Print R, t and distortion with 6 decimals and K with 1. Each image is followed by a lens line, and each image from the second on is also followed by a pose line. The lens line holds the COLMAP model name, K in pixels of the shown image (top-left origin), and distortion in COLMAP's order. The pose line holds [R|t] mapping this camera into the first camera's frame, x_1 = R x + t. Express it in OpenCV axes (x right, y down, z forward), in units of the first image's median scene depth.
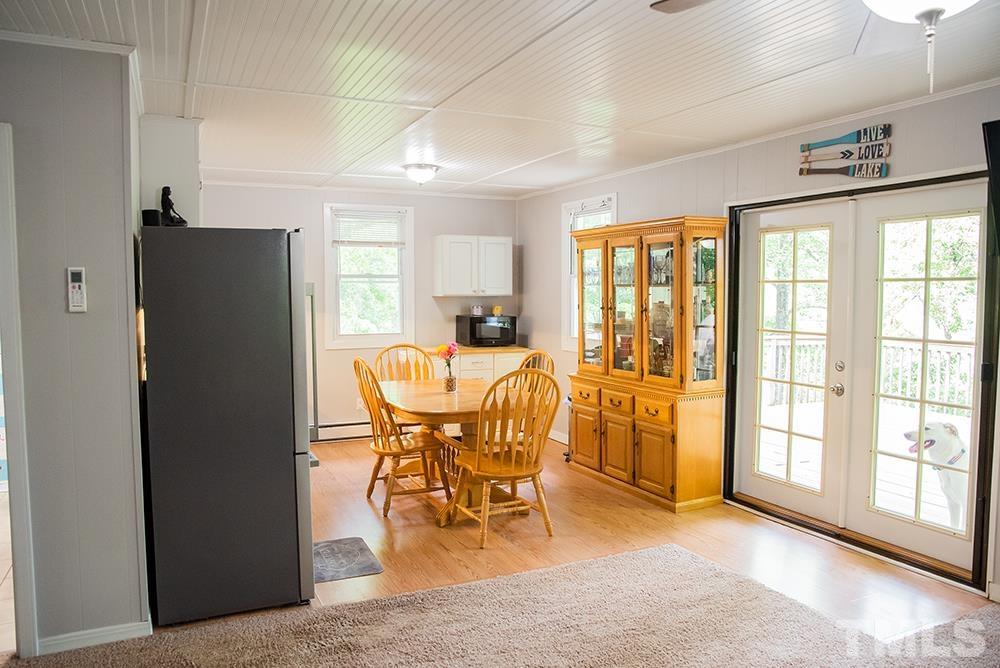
lens RADIAL K [[702.6, 0, 498.4], [0, 702.6, 337.1], [0, 0, 1]] dist [-0.085559, 0.056288]
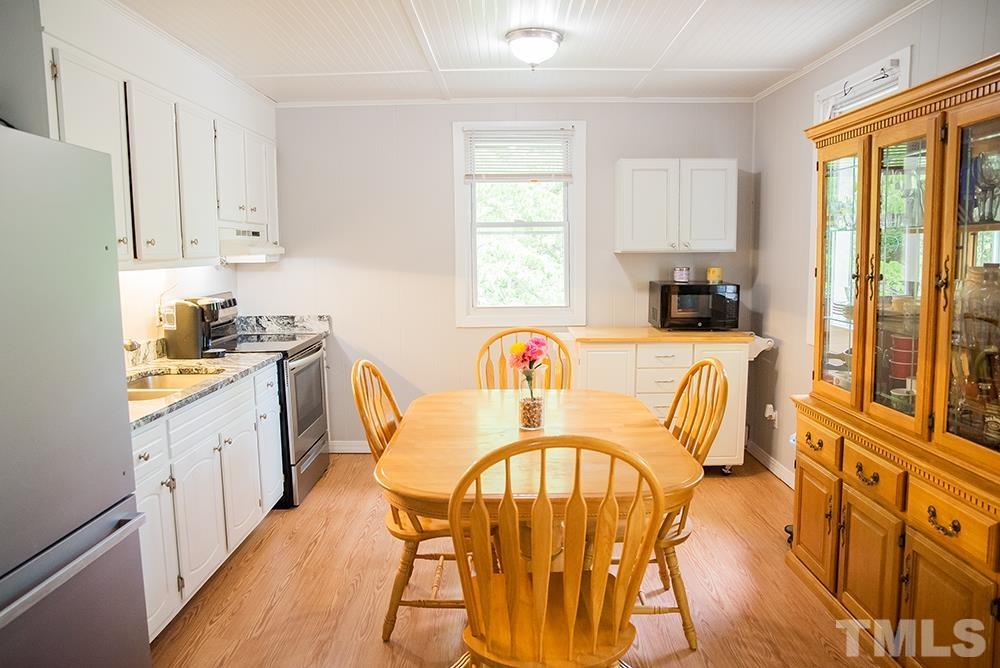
lens RADIAL K [[702.6, 0, 498.3], [0, 702.6, 338.9], [0, 0, 1]] dist [-0.085559, 0.056288]
pose [[0.906698, 0.045754, -0.419292, 0.121193], [-0.018628, 0.997473, 0.068564, -0.025340], [0.421369, -0.054357, 0.905259, 0.436885]]
